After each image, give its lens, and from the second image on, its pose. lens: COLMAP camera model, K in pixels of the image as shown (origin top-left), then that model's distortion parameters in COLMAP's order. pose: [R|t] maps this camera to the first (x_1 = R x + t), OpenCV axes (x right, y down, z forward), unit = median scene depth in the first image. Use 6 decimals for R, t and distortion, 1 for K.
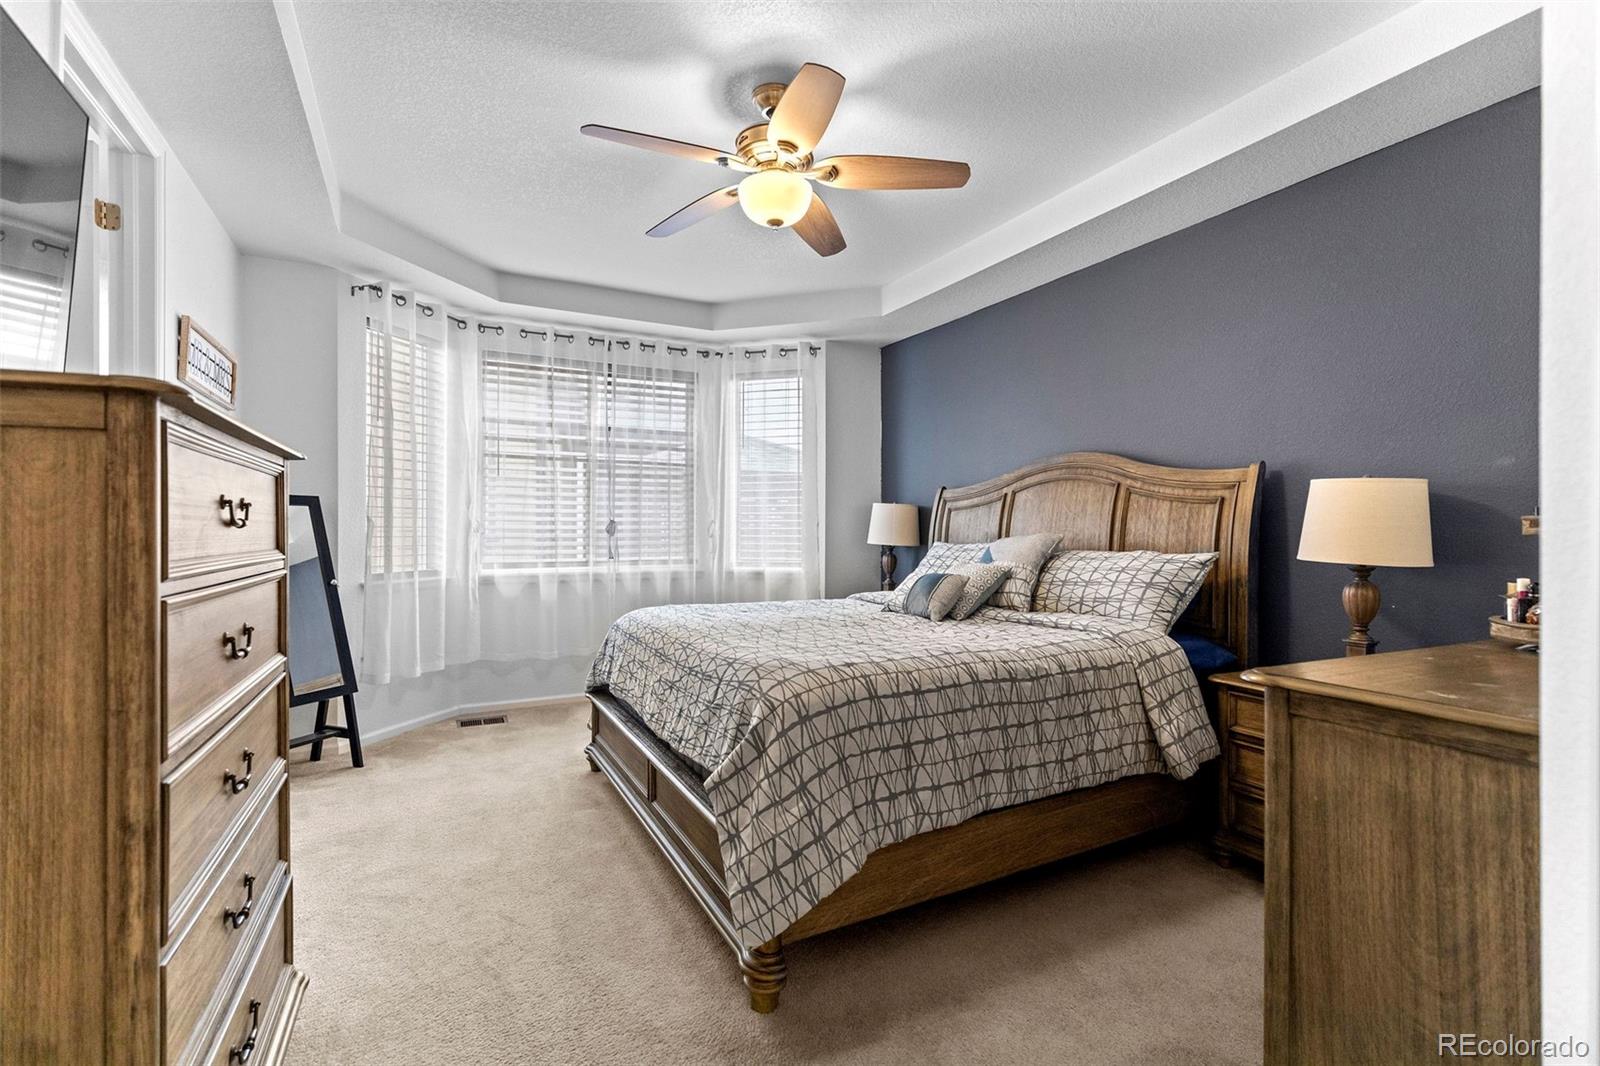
lens RADIAL K [[708.9, 0, 801.4], [0, 708.9, 488.7], [0, 0, 1]] dist [0.000045, -0.000136]
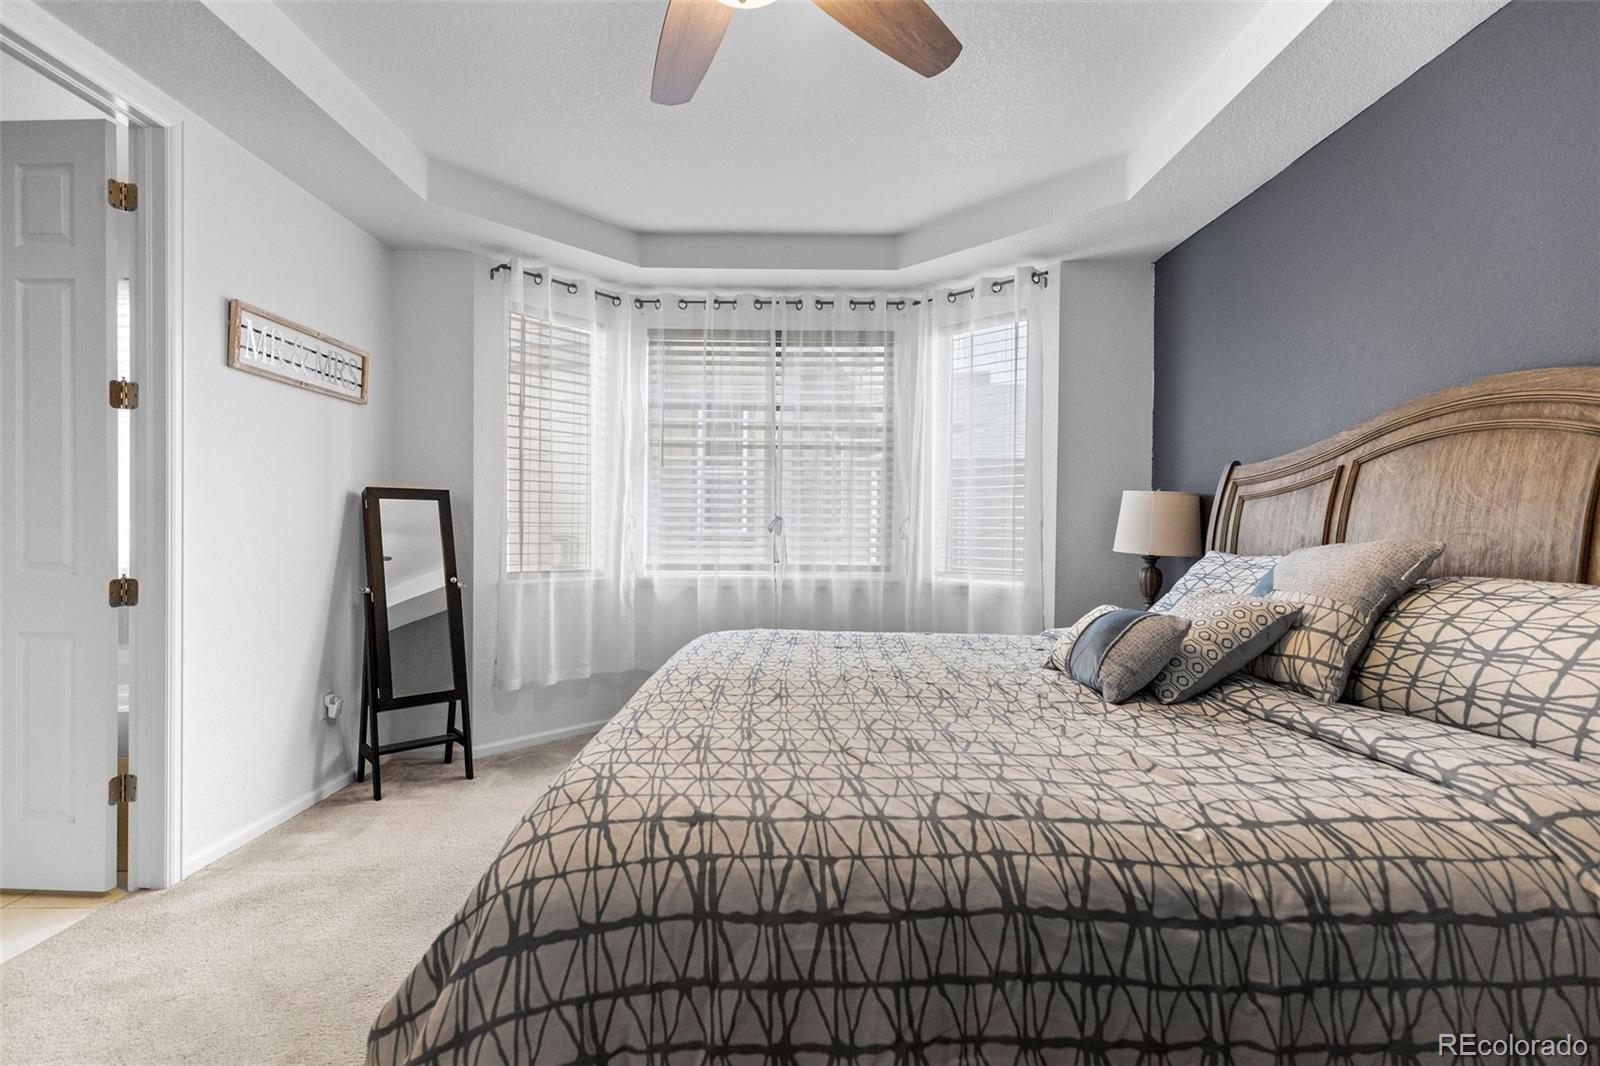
lens RADIAL K [[721.9, 0, 800.3], [0, 721.9, 513.8], [0, 0, 1]] dist [0.006728, -0.000289]
pose [[0.892290, -0.002680, -0.451455, 0.193849], [0.018533, 0.999357, 0.030699, 0.021661], [0.451083, -0.035759, 0.891766, 0.355819]]
